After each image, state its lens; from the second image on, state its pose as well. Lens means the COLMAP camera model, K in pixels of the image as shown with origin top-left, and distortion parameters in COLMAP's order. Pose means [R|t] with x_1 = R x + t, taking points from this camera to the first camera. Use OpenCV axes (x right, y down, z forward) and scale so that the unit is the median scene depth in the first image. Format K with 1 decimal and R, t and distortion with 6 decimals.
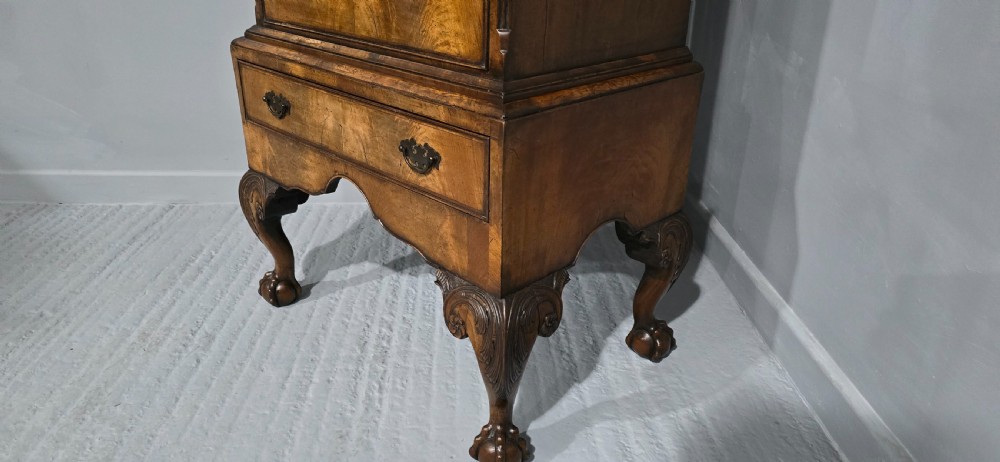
lens RADIAL K [[666.4, 0, 497.7], [0, 666.4, 216.7], [0, 0, 1]] dist [0.054234, -0.052958]
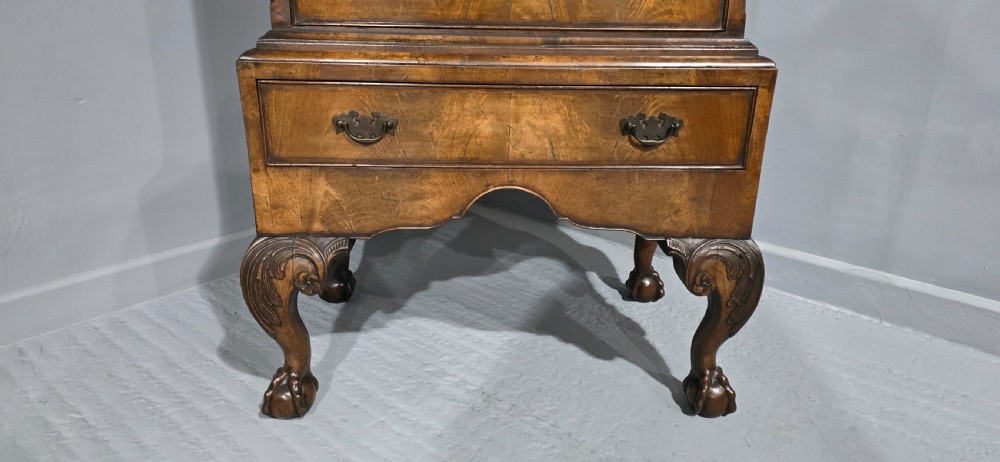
lens RADIAL K [[666.4, 0, 495.8], [0, 666.4, 227.7], [0, 0, 1]] dist [0.054234, -0.052958]
pose [[0.681078, -0.250202, 0.688137, -0.842958], [0.284386, 0.956416, 0.066278, -0.069189], [-0.674728, 0.150556, 0.722548, 0.387015]]
